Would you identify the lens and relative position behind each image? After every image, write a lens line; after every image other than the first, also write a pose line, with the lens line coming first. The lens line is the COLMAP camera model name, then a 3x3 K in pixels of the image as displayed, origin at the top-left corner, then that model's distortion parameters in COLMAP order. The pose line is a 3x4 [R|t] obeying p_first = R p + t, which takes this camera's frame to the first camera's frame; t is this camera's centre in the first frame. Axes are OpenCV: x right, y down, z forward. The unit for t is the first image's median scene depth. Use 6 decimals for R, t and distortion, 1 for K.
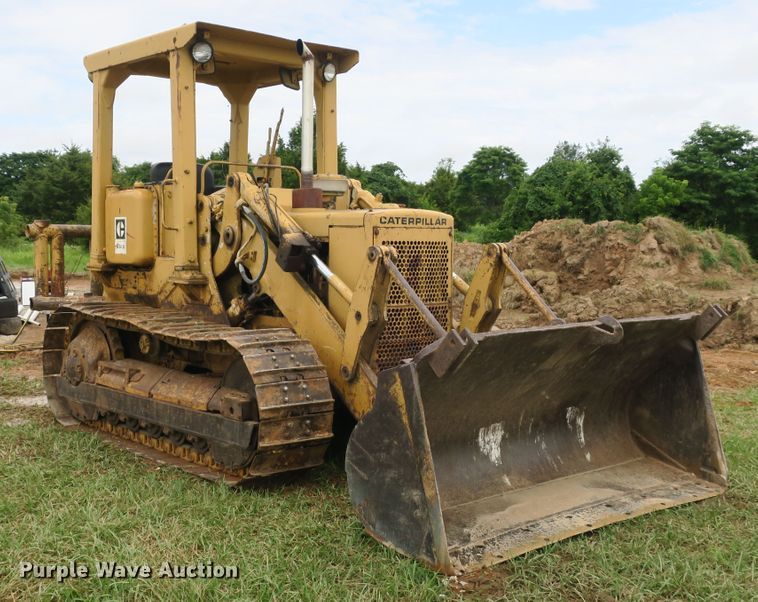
lens RADIAL K [[955.4, 0, 379.2], [0, 955.4, 337.0], [0, 0, 1]] dist [-0.000724, -0.001764]
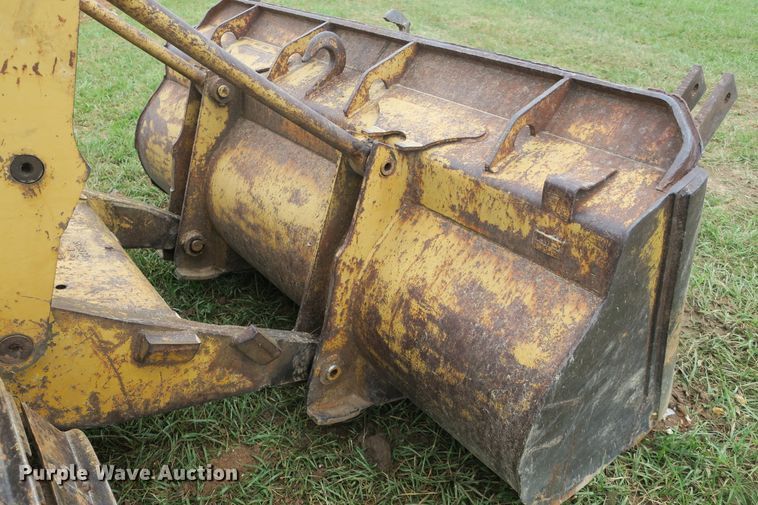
lens RADIAL K [[589.8, 0, 383.6], [0, 589.8, 254.3], [0, 0, 1]] dist [-0.008338, 0.001209]
pose [[0.040879, -0.522259, 0.851806, -0.140438], [0.106922, 0.849910, 0.515966, -0.061577], [-0.993427, 0.069984, 0.090585, 0.657880]]
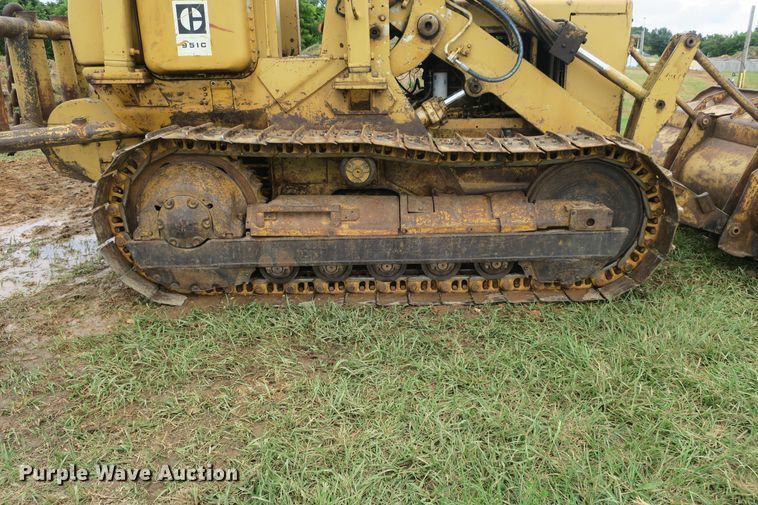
lens RADIAL K [[589.8, 0, 383.6], [0, 589.8, 254.3], [0, 0, 1]] dist [-0.008338, 0.001209]
pose [[0.657957, -0.258091, 0.707448, -0.533399], [0.095178, 0.960403, 0.261854, -0.046443], [-0.747017, -0.104955, 0.656468, 0.593651]]
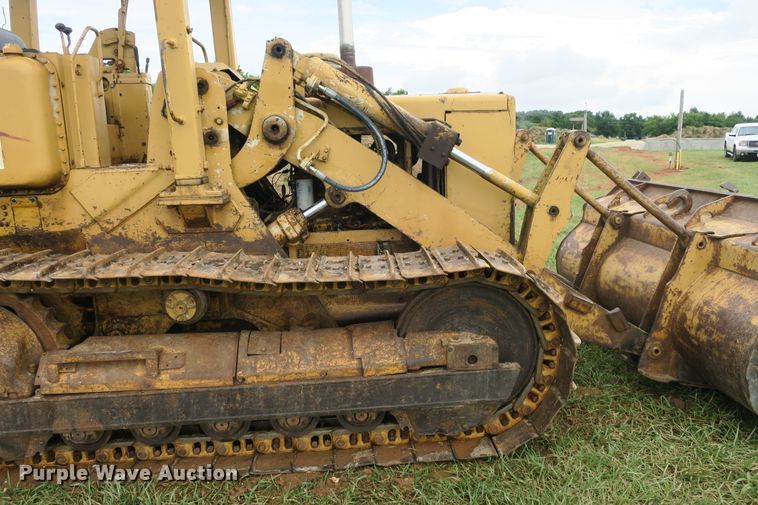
lens RADIAL K [[589.8, 0, 383.6], [0, 589.8, 254.3], [0, 0, 1]] dist [-0.008338, 0.001209]
pose [[0.608276, -0.180082, 0.773027, -0.412537], [0.117248, 0.983624, 0.136883, -0.057220], [-0.785018, 0.007374, 0.619429, 0.590397]]
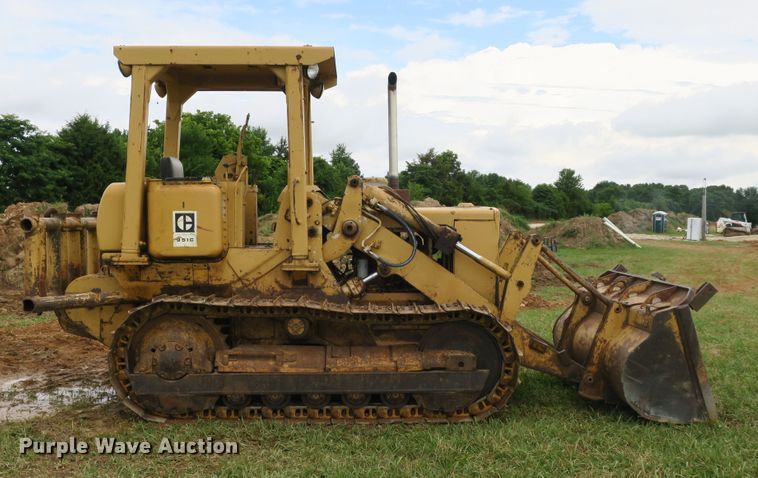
lens RADIAL K [[872.5, 0, 363.7], [0, 872.5, 287.2], [0, 0, 1]] dist [-0.022585, 0.013423]
pose [[0.659134, -0.069102, 0.748844, -0.855416], [0.083065, 0.996366, 0.018828, -0.045777], [-0.747424, 0.049793, 0.662479, 0.241258]]
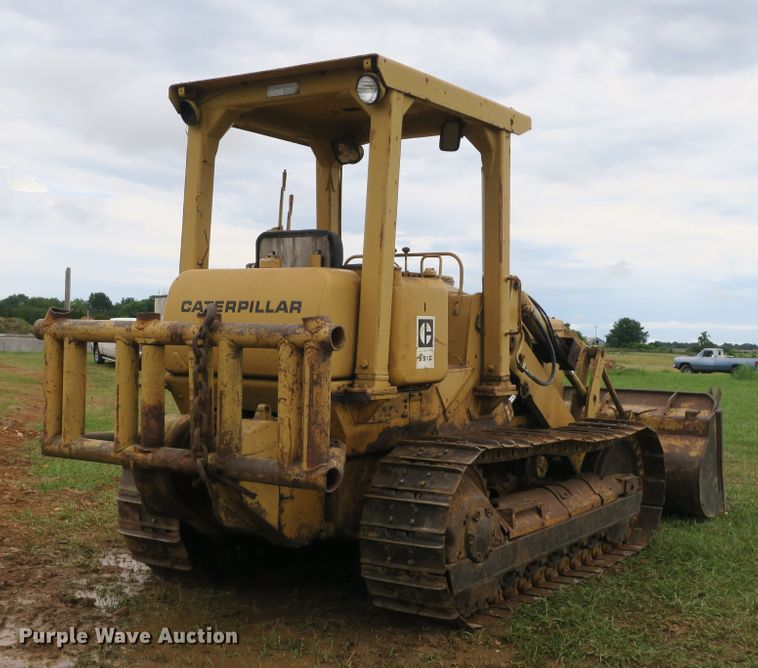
lens RADIAL K [[1034.8, 0, 380.1], [0, 1034.8, 379.2], [0, 0, 1]] dist [-0.056569, -0.048048]
pose [[-0.245580, -0.065463, 0.967163, -1.003229], [0.081184, 0.992823, 0.087814, -0.149560], [-0.965971, 0.100084, -0.238503, 1.223884]]
